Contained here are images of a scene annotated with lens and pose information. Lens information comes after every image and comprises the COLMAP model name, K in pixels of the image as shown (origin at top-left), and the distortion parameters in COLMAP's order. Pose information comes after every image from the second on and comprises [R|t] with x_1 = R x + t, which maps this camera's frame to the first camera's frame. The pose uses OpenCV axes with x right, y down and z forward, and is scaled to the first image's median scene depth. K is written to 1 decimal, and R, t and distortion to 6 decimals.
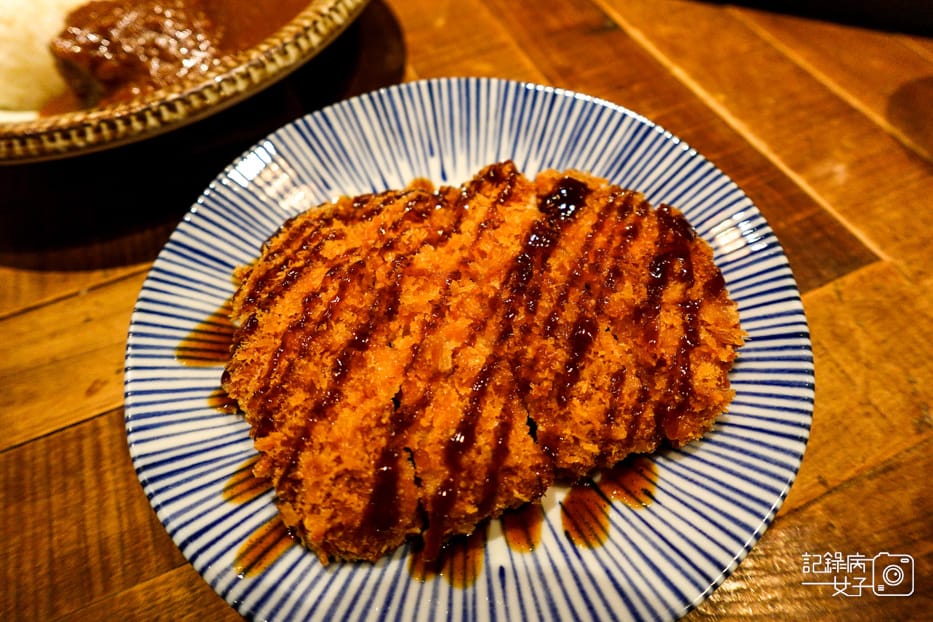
lens RADIAL K [[540.8, 0, 466.5], [0, 540.8, 311.0], [0, 0, 1]] dist [0.041191, 0.000047]
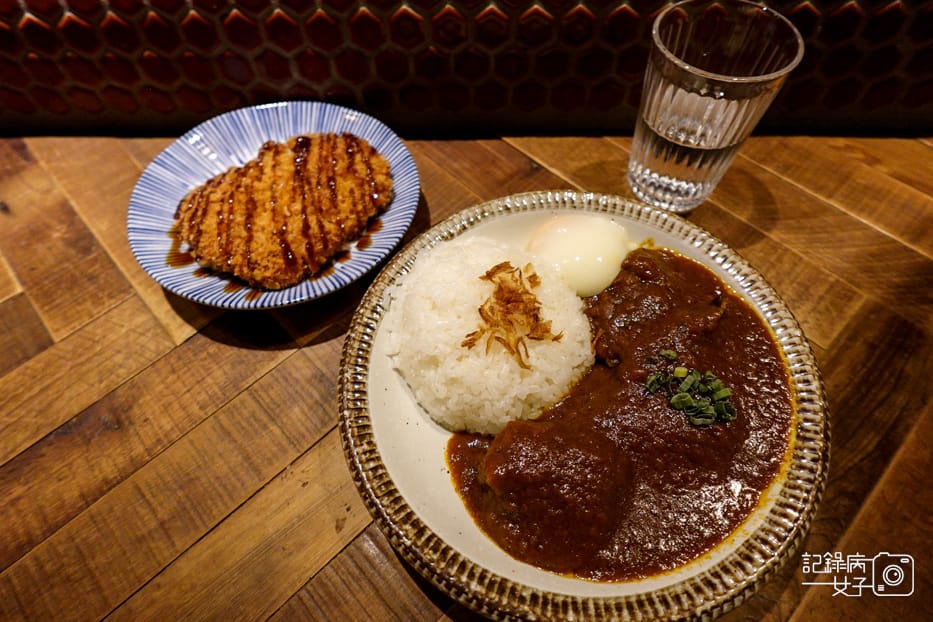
lens RADIAL K [[540.8, 0, 466.5], [0, 540.8, 311.0], [0, 0, 1]] dist [0.041191, 0.000047]
pose [[0.833183, -0.445996, 0.326945, -0.343473], [0.459662, 0.887241, 0.038916, 0.726975], [-0.307435, 0.117860, 0.944242, -1.458564]]
